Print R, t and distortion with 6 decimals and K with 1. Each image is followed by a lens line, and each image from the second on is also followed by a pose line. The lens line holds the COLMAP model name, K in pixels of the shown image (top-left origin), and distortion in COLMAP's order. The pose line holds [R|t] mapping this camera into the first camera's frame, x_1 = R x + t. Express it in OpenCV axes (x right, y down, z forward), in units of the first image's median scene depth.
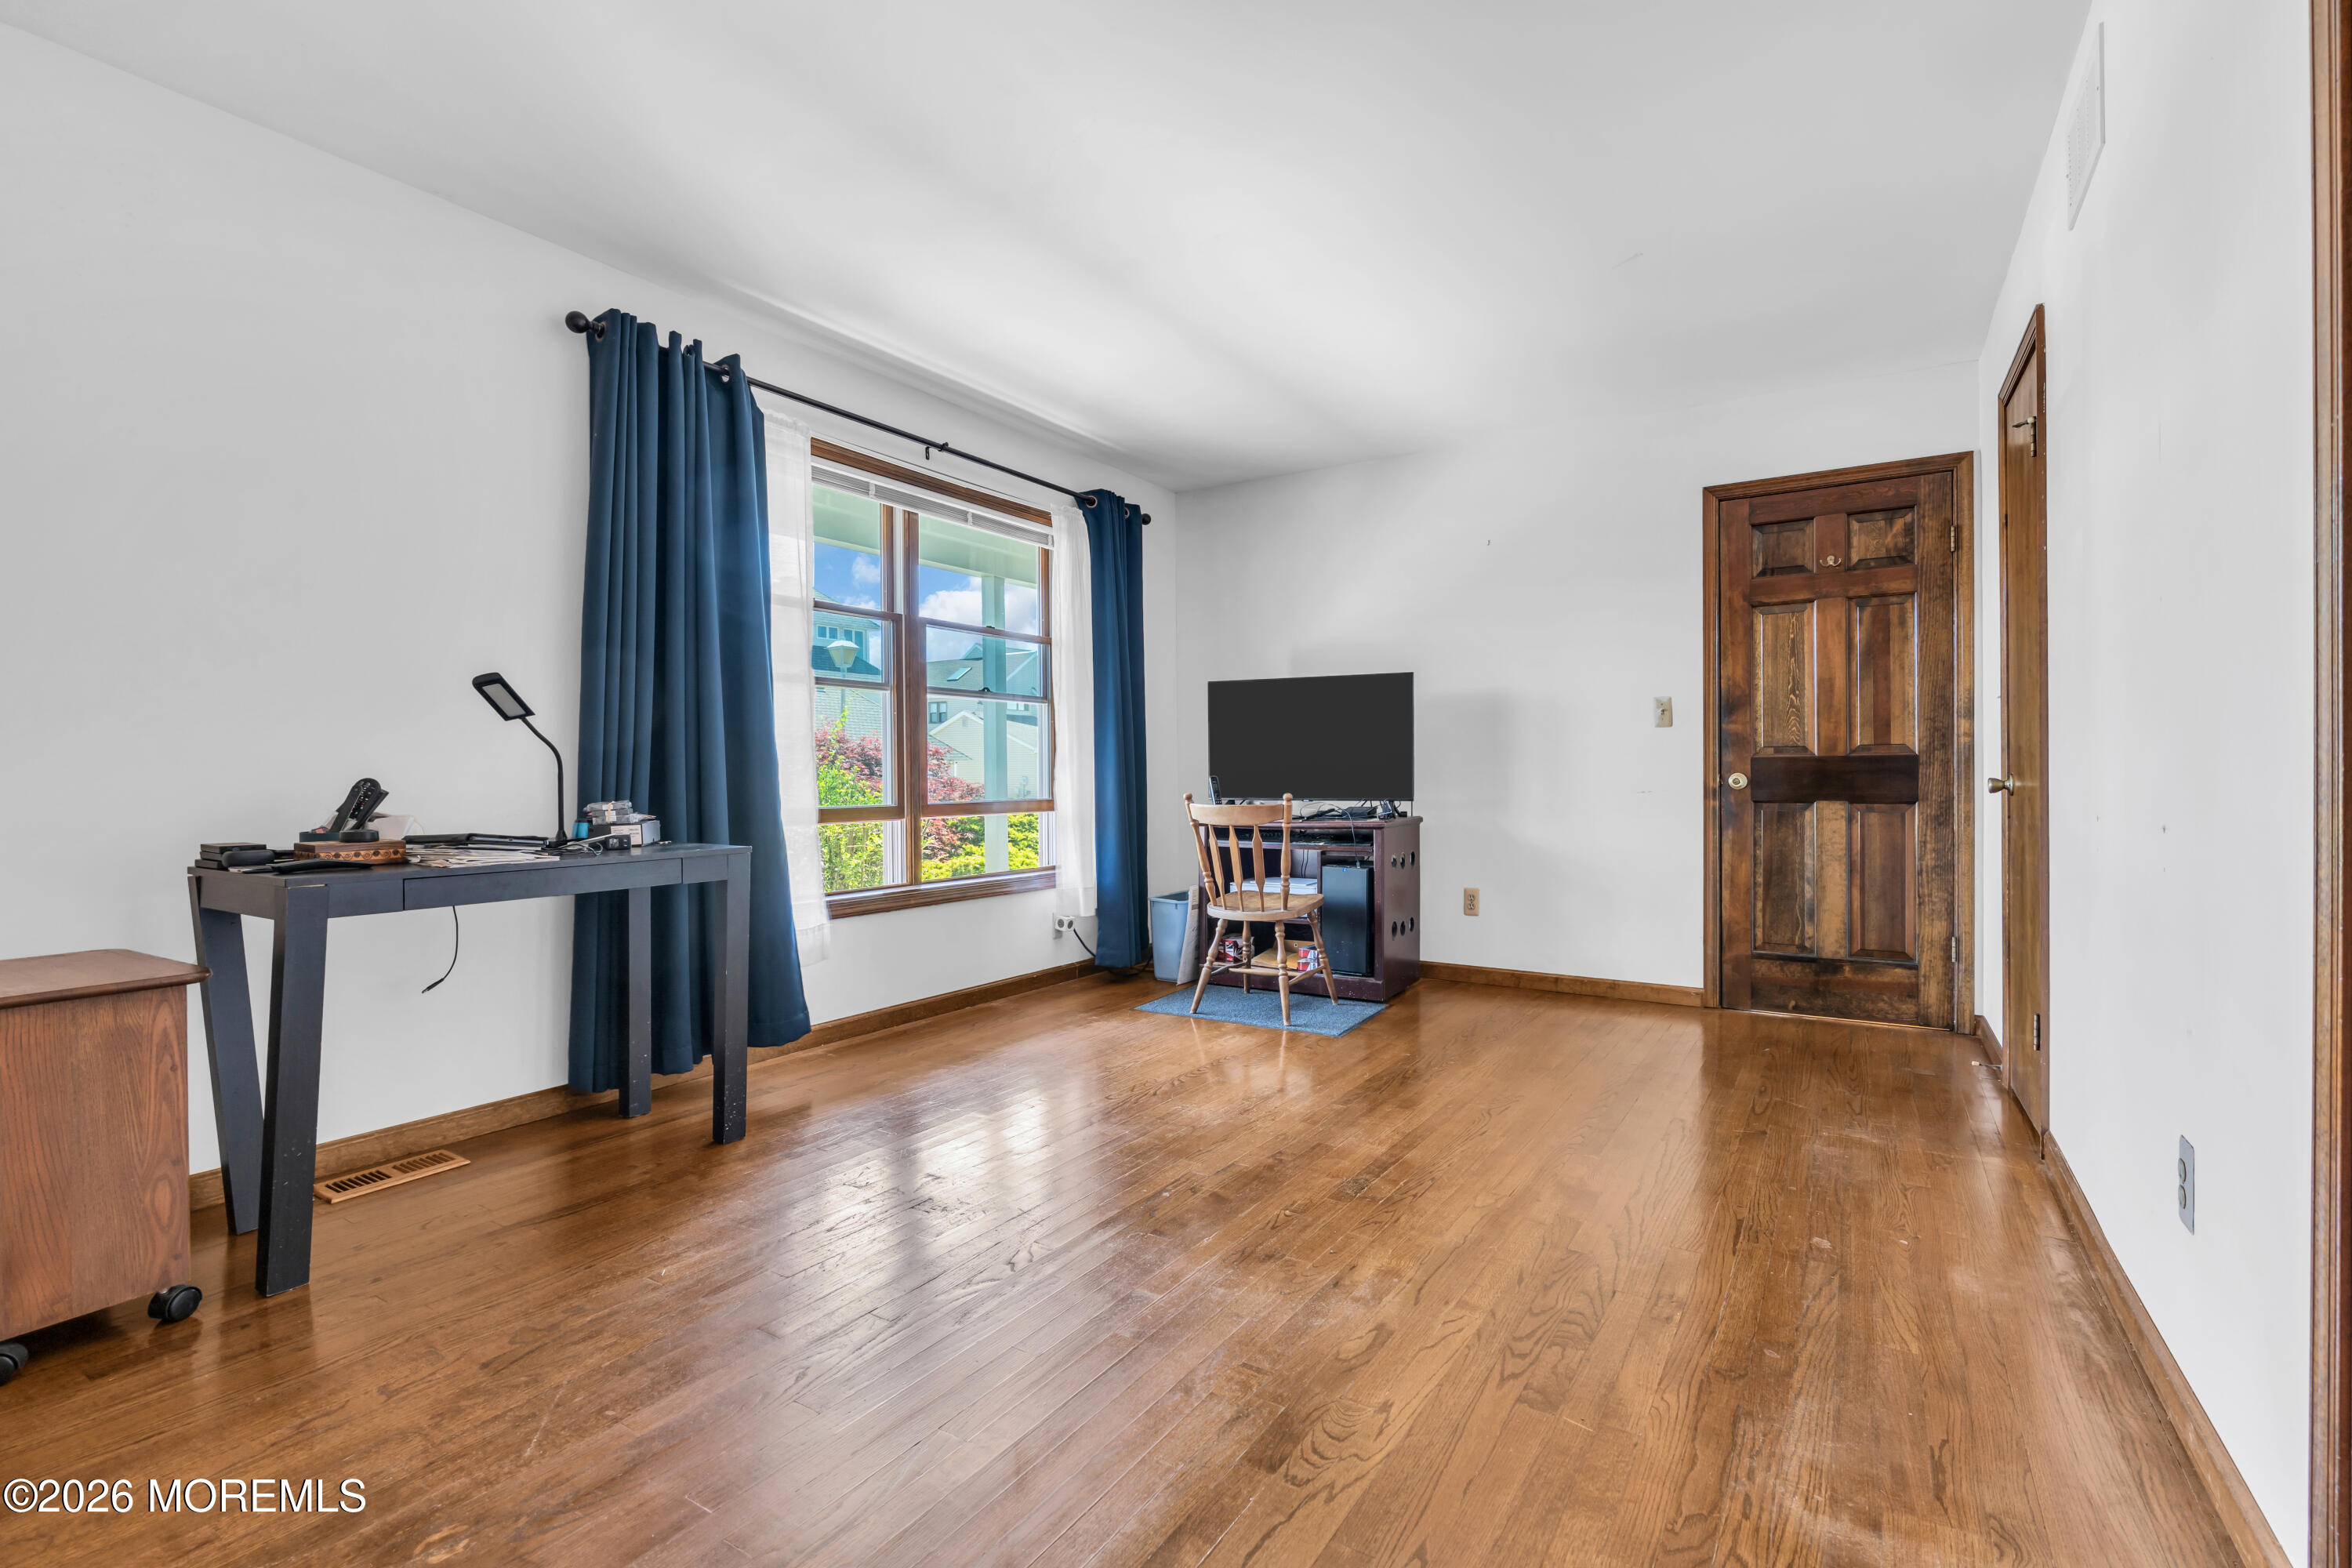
lens RADIAL K [[1075.6, 0, 1153.4], [0, 1075.6, 790.5], [0, 0, 1]] dist [-0.013263, 0.003747]
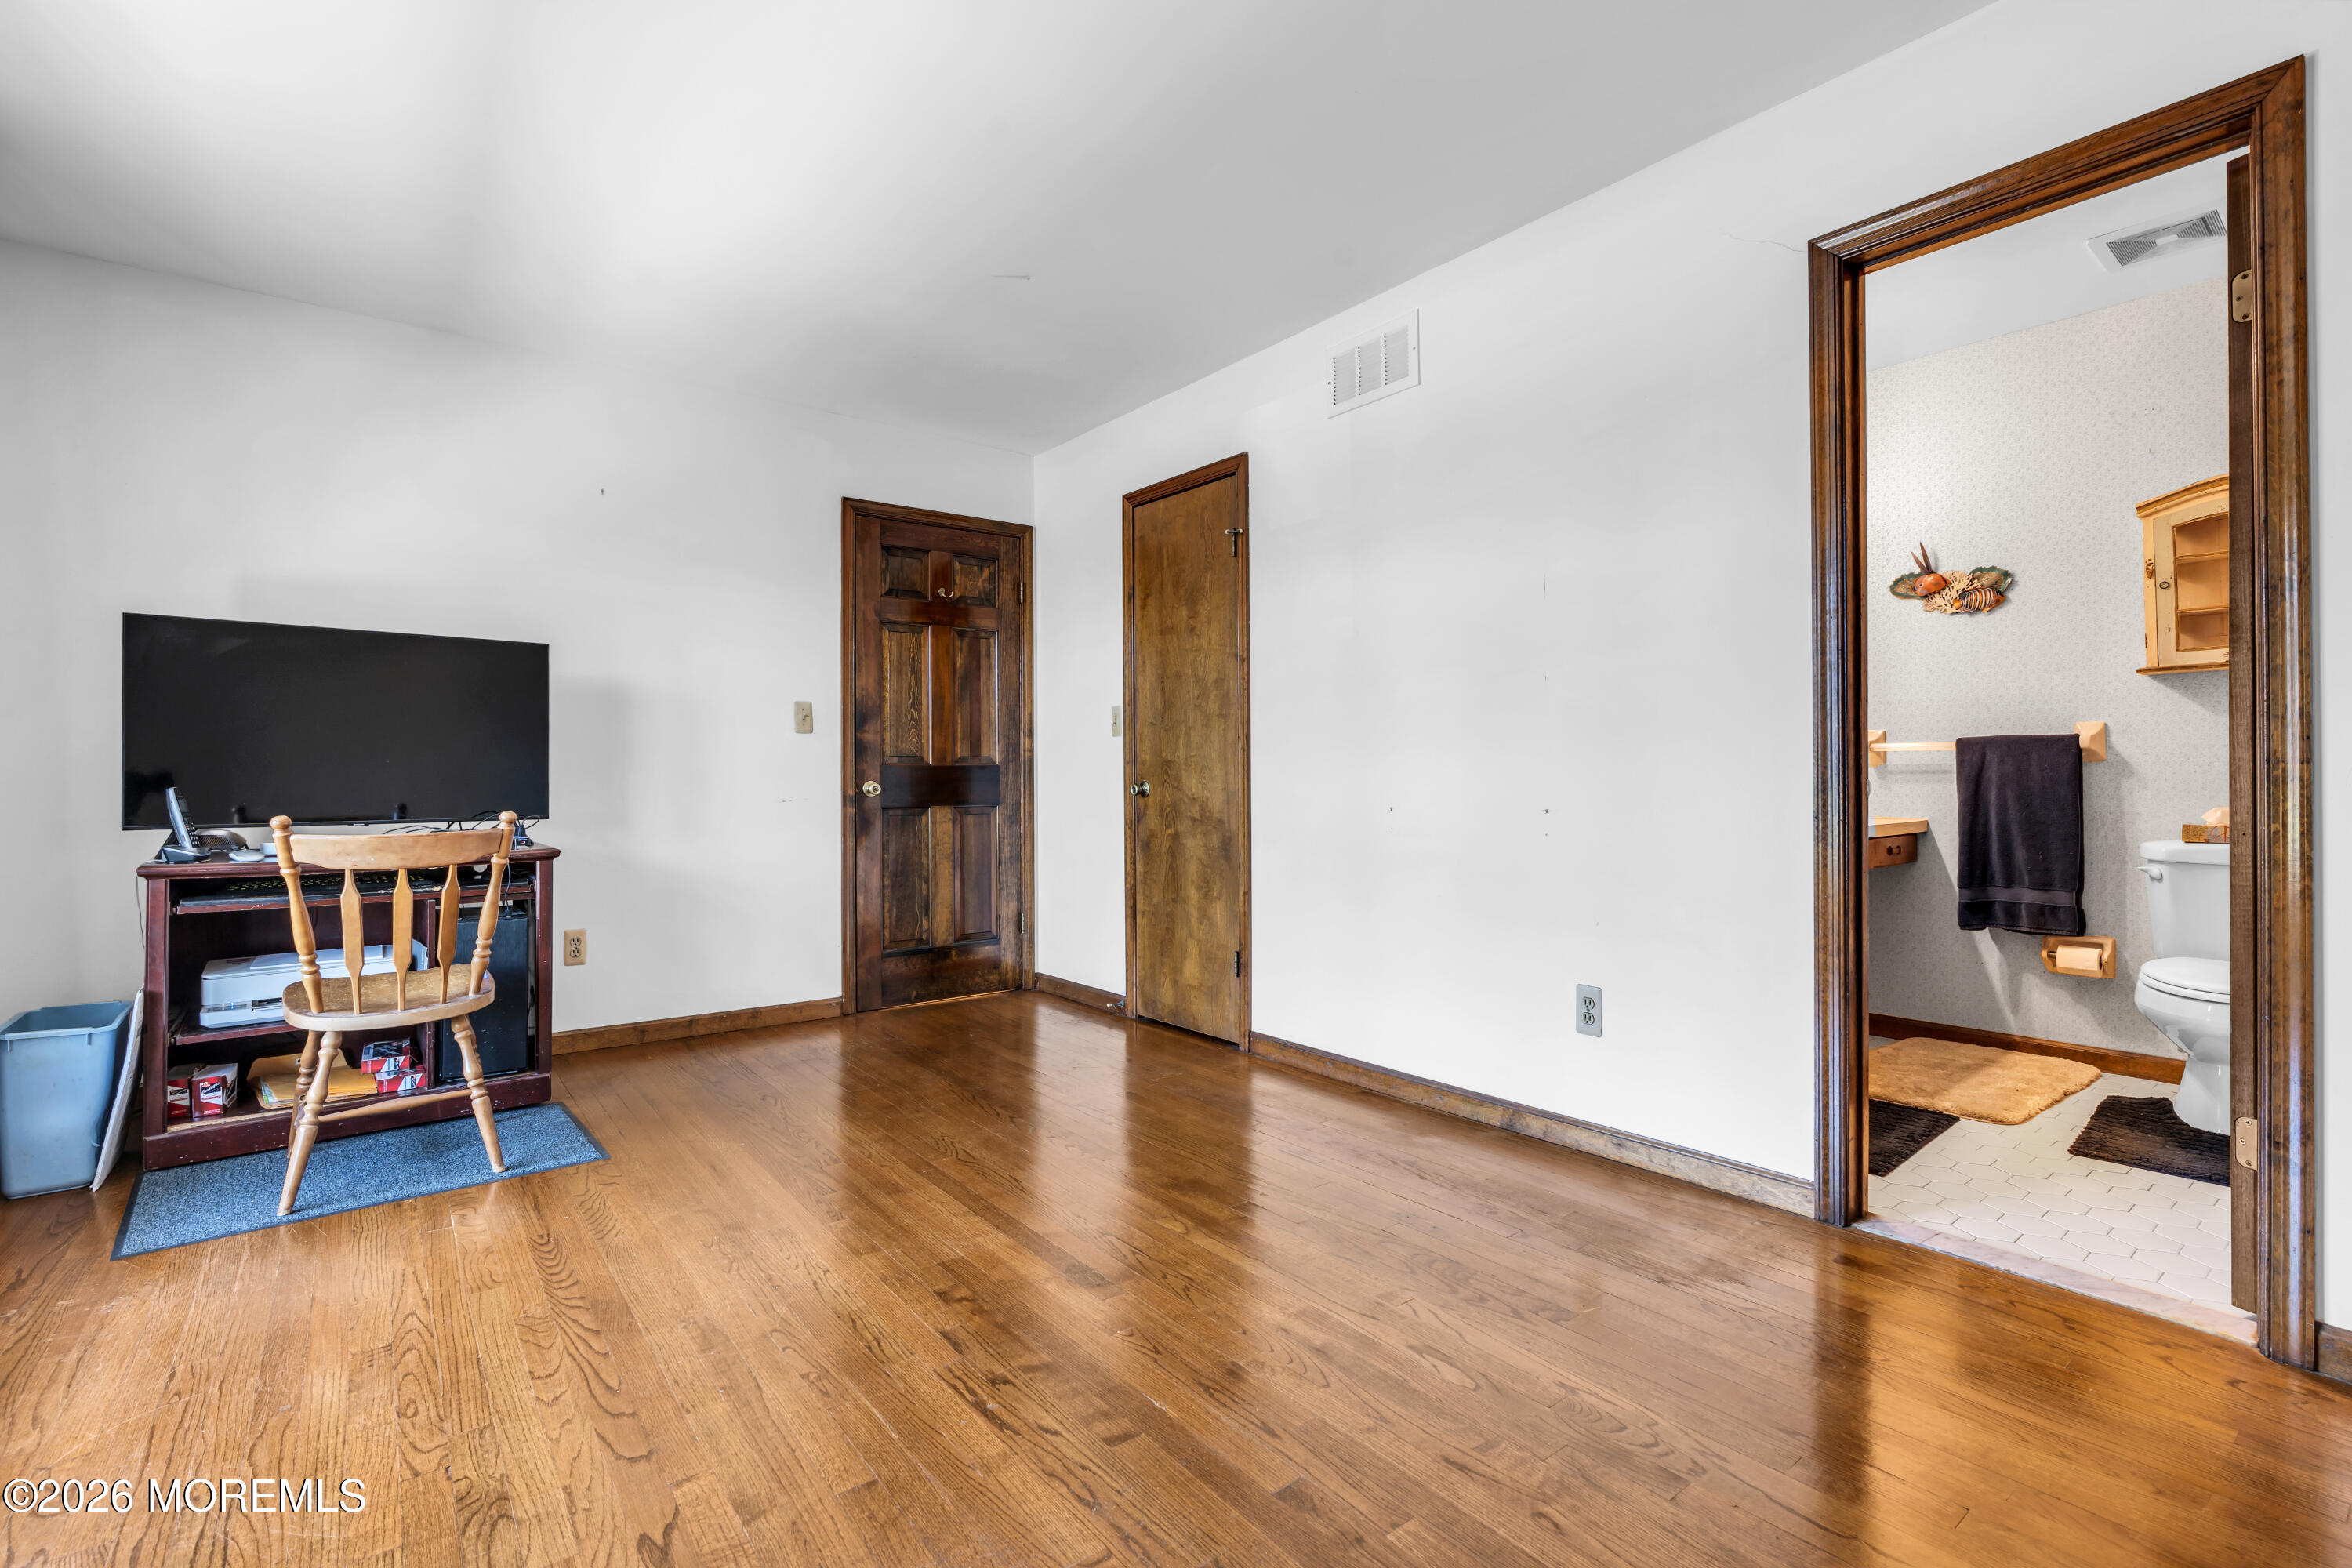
lens RADIAL K [[1075.6, 0, 1182.3], [0, 1075.6, 770.3], [0, 0, 1]] dist [-0.013263, 0.003747]
pose [[0.322144, 0.010199, 0.946636, -0.348198], [0.017710, 0.999702, -0.016798, -0.003847], [-0.946525, 0.022176, 0.321867, 0.394220]]
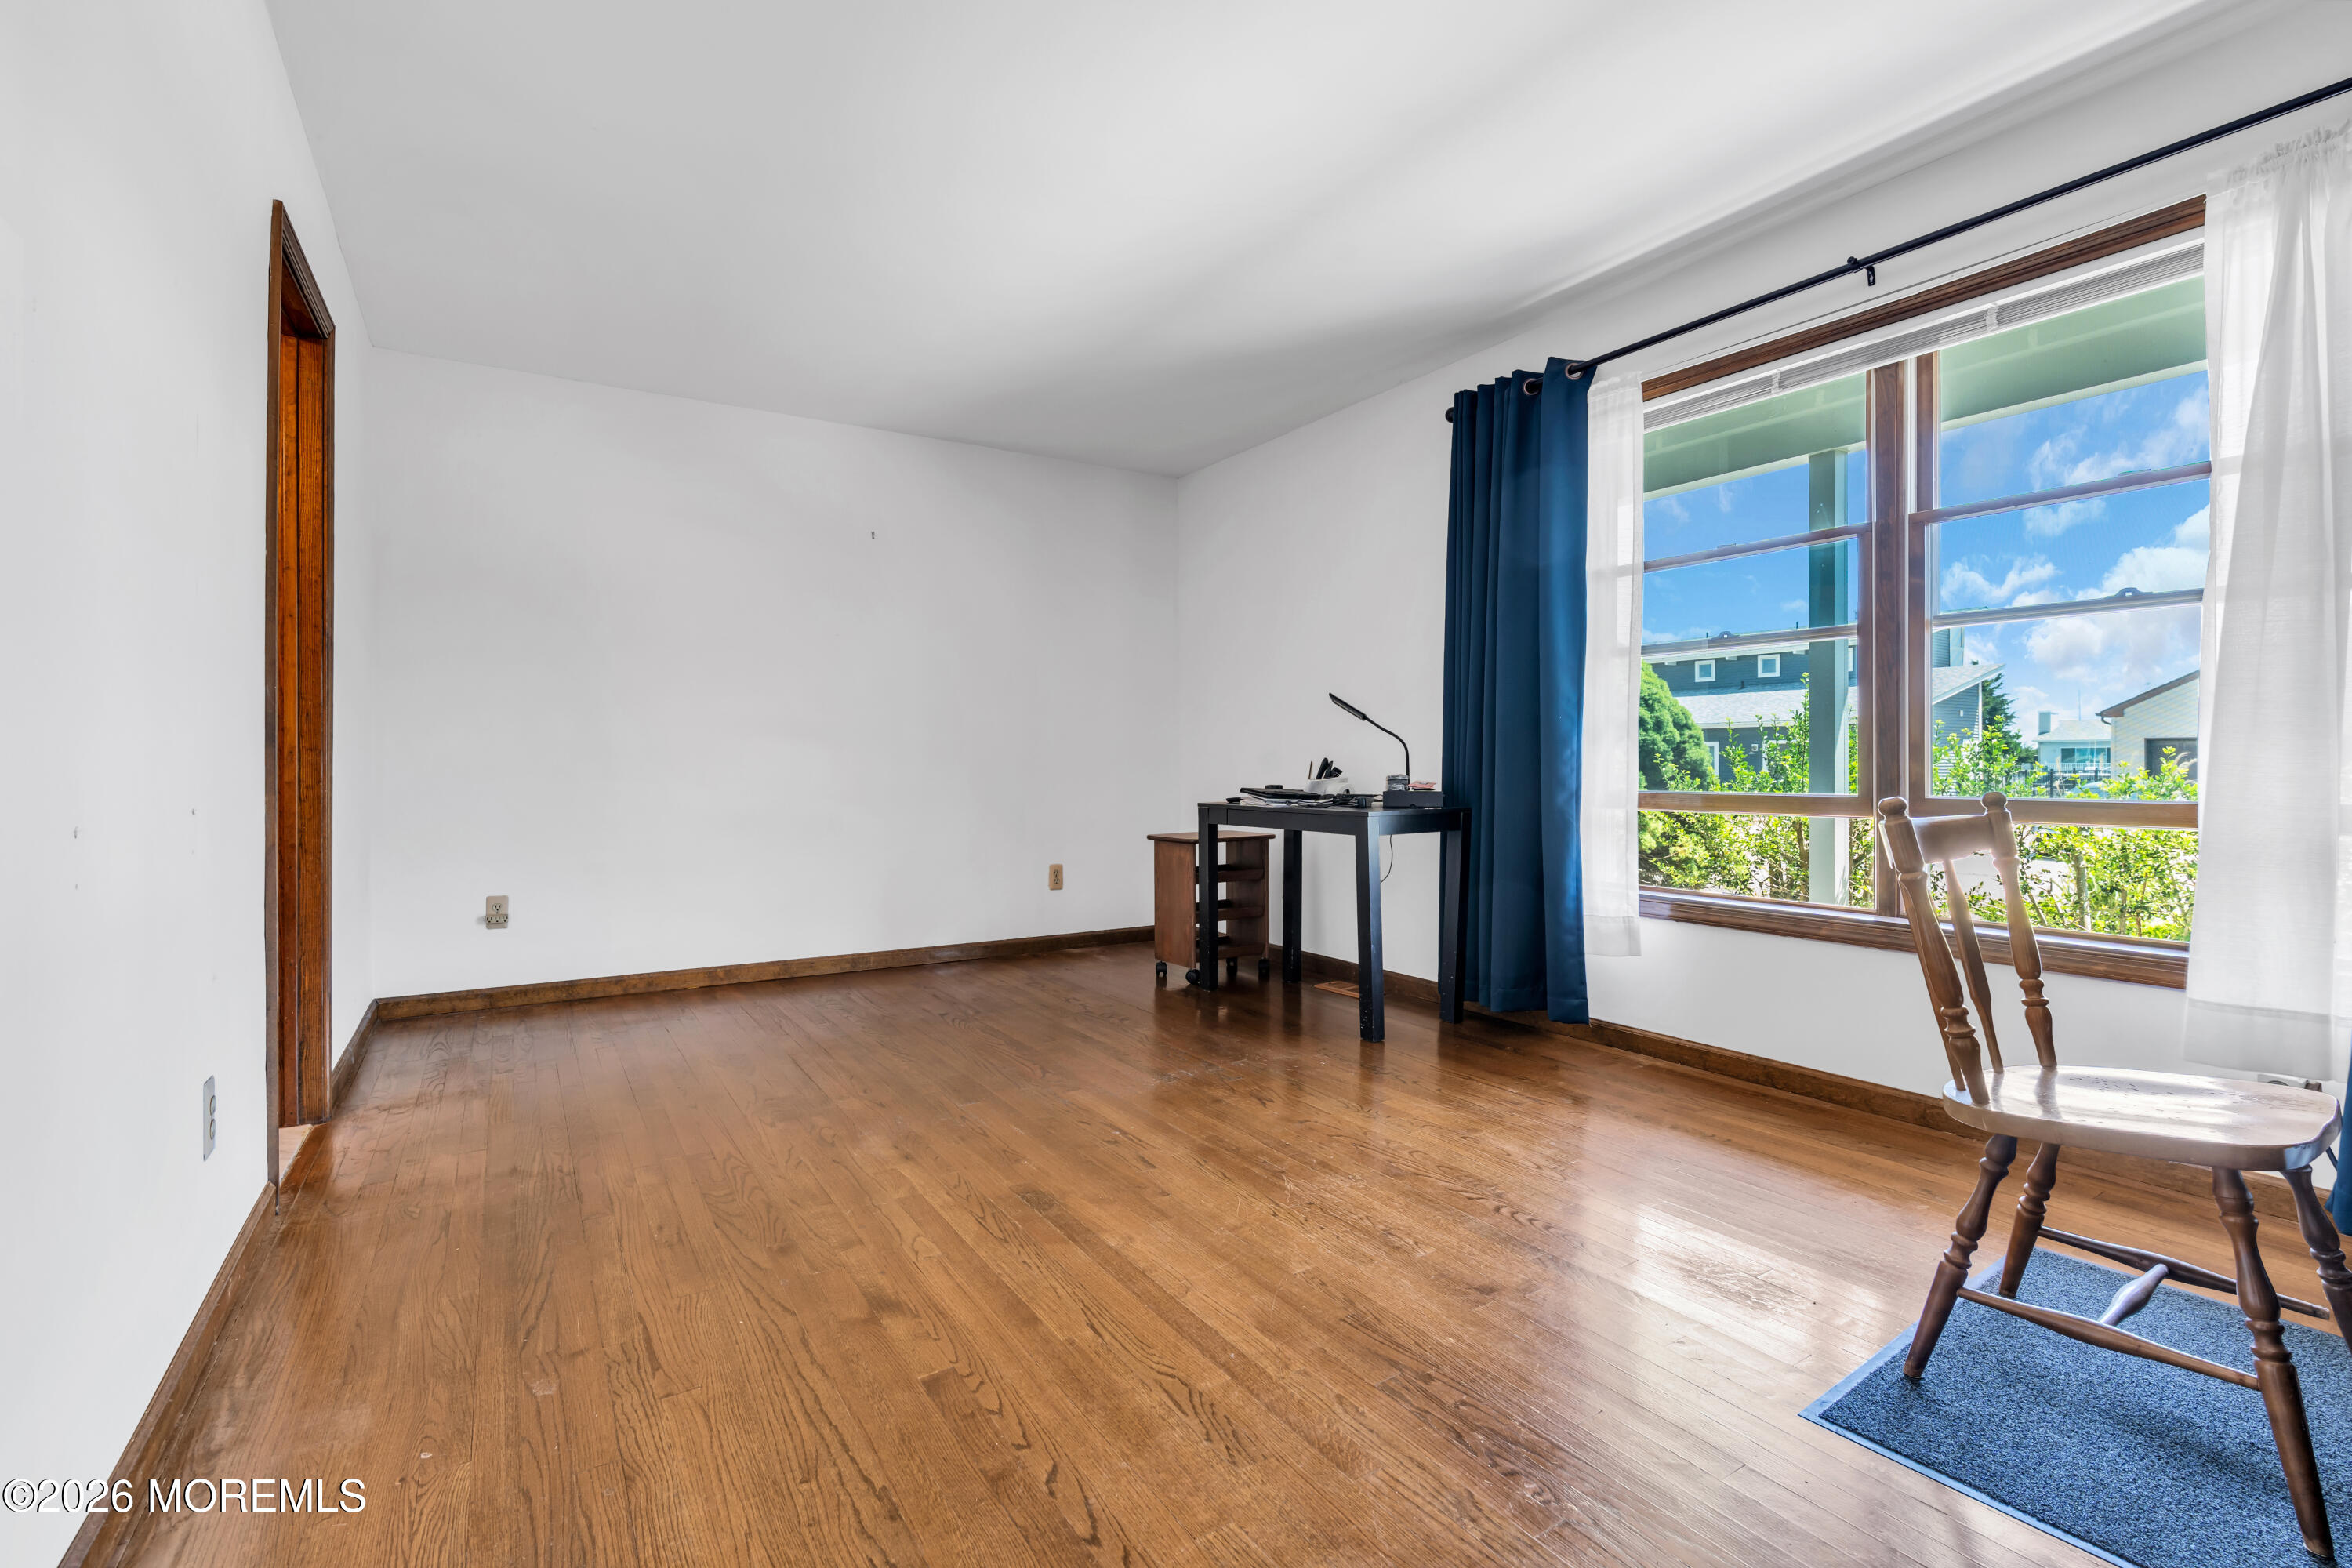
lens RADIAL K [[1075.6, 0, 1187.9], [0, 1075.6, 765.9], [0, 0, 1]] dist [-0.013263, 0.003747]
pose [[-0.406165, 0.010124, -0.913744, 0.588688], [-0.010549, 0.999820, 0.015767, -0.012479], [0.913739, 0.016043, -0.405985, 0.897435]]
